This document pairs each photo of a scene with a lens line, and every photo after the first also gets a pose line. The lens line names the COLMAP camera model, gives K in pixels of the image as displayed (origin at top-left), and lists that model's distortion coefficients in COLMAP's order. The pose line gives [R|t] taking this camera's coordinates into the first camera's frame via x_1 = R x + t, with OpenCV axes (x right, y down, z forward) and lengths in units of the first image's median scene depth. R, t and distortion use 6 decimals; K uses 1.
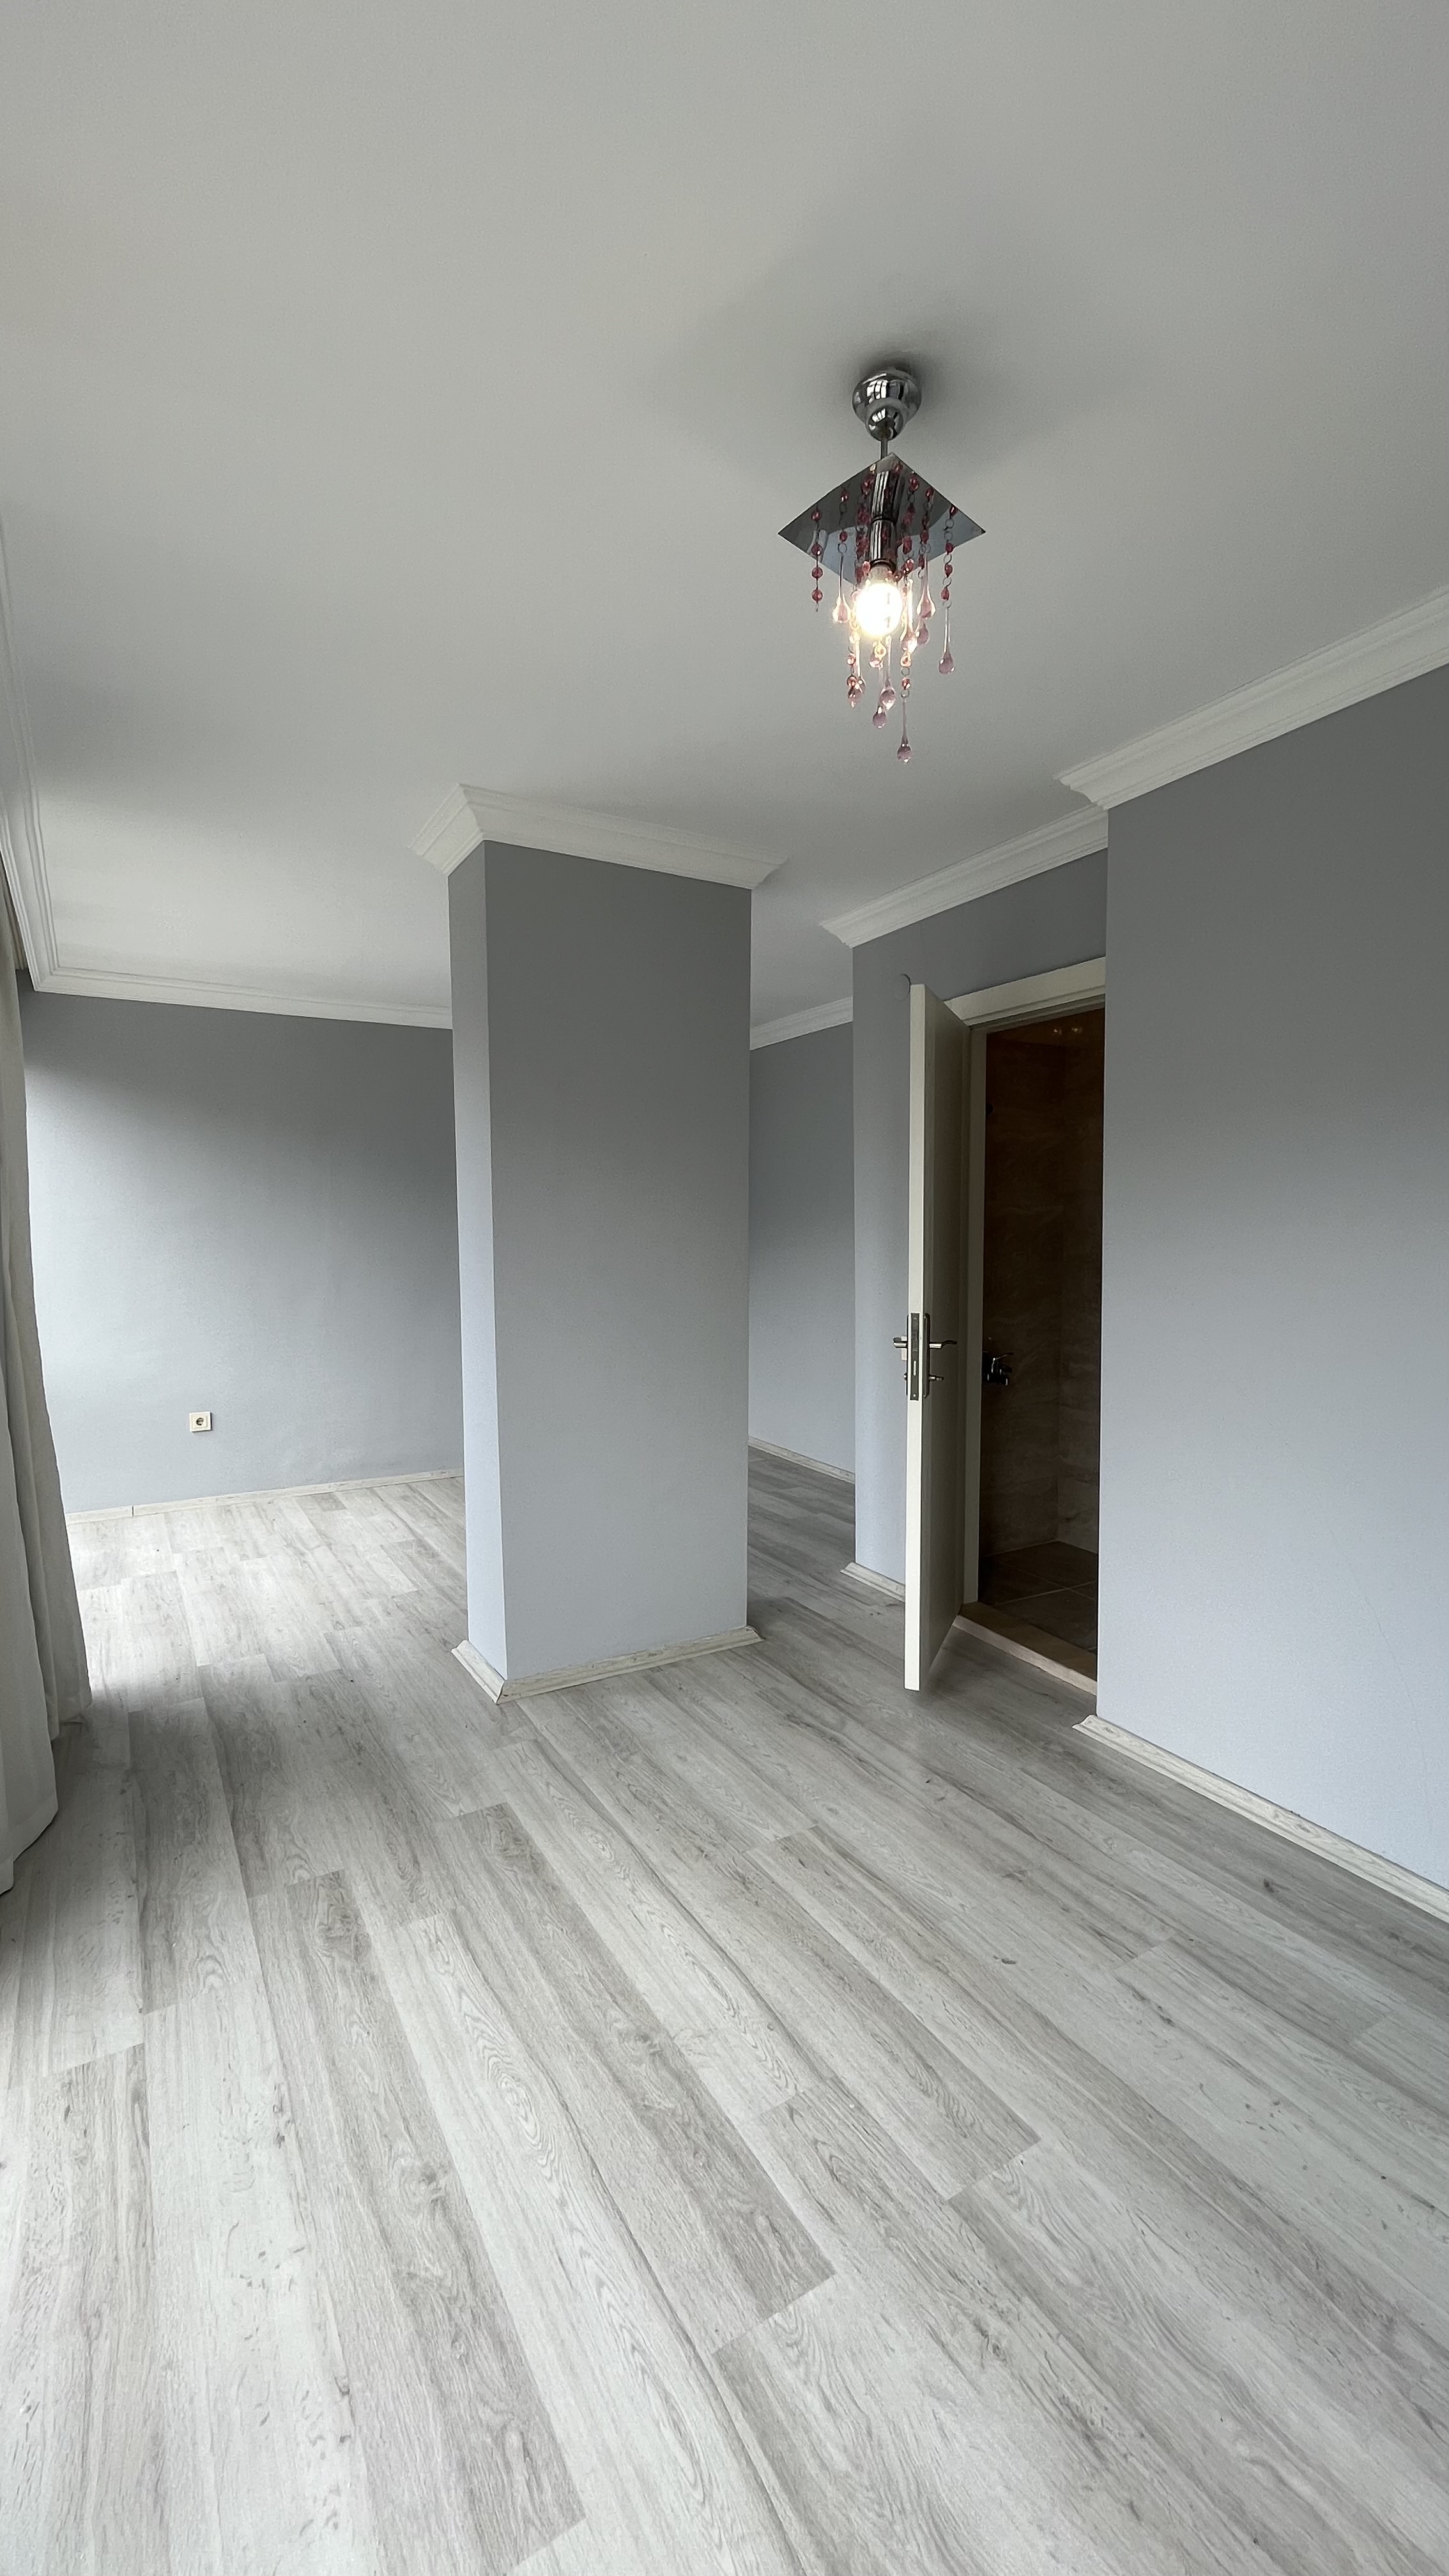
lens RADIAL K [[1031.3, 0, 724.5], [0, 1031.3, 1288.0], [0, 0, 1]] dist [-0.002438, -0.000594]
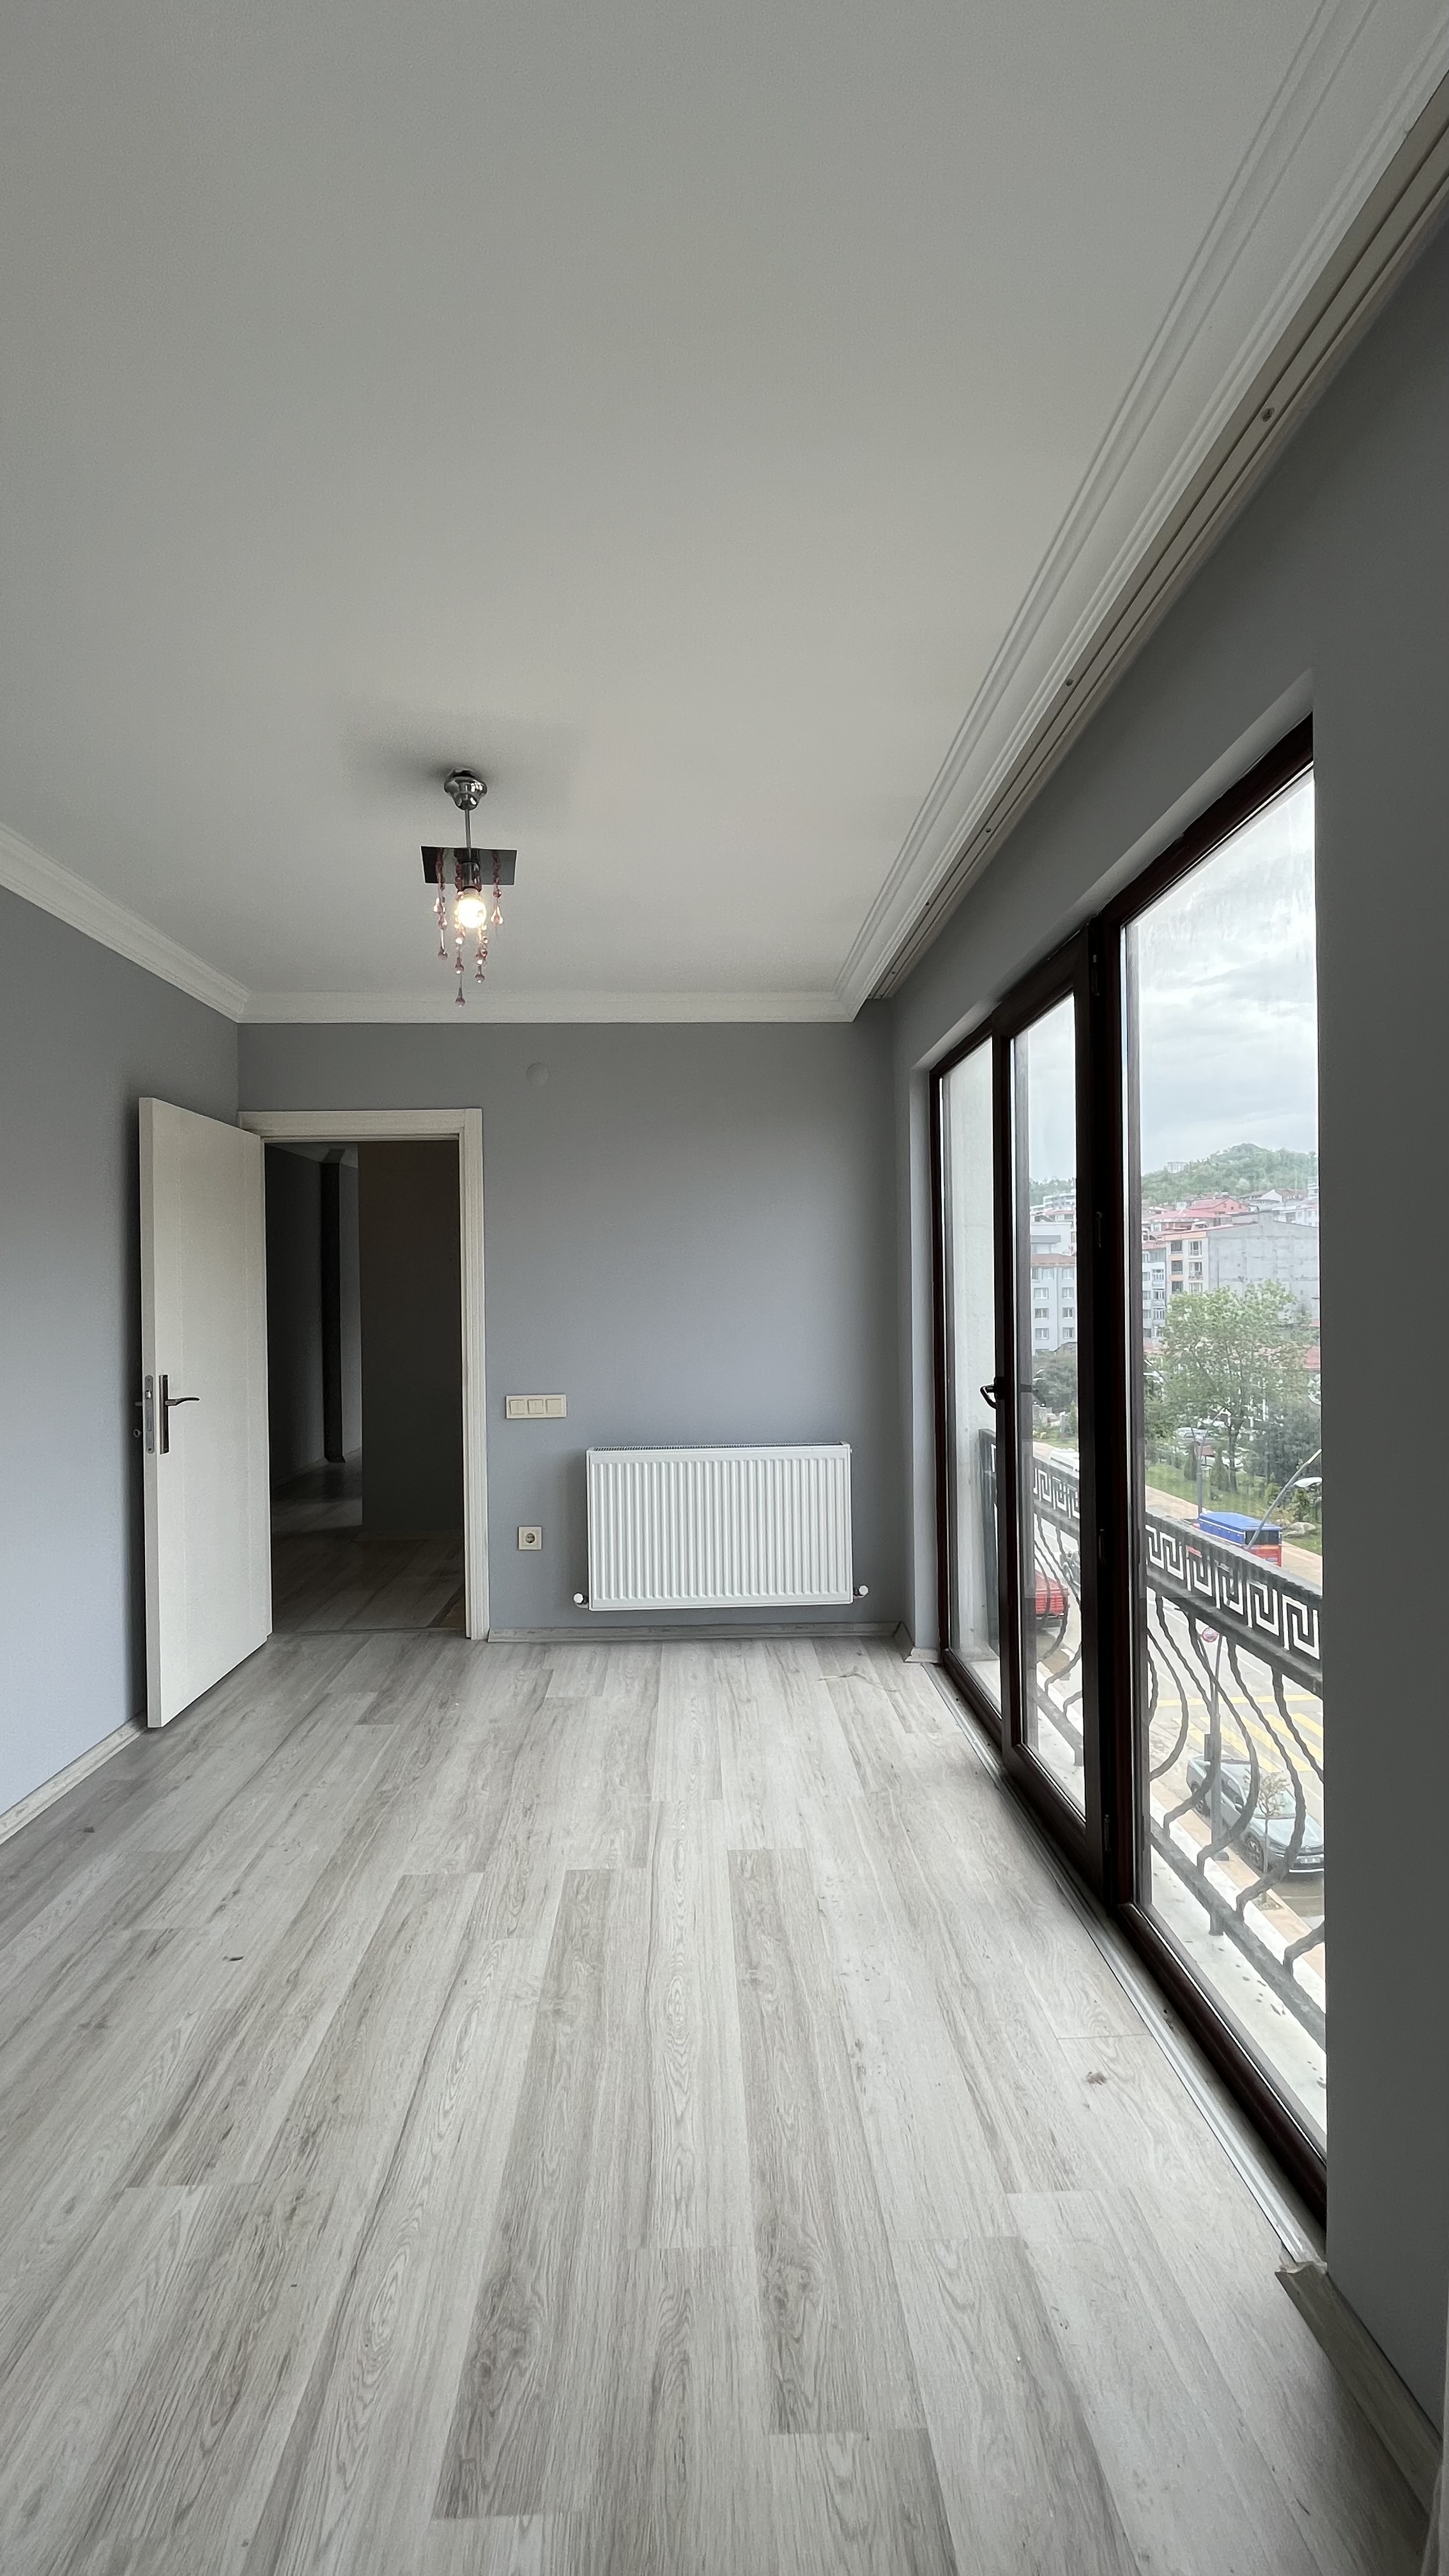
lens RADIAL K [[1031.3, 0, 724.5], [0, 1031.3, 1288.0], [0, 0, 1]] dist [-0.002438, -0.000594]
pose [[-0.875890, 0.015278, 0.482270, -0.767154], [0.044412, 0.997808, 0.049051, -0.103571], [-0.480463, 0.064382, -0.874649, 1.787554]]
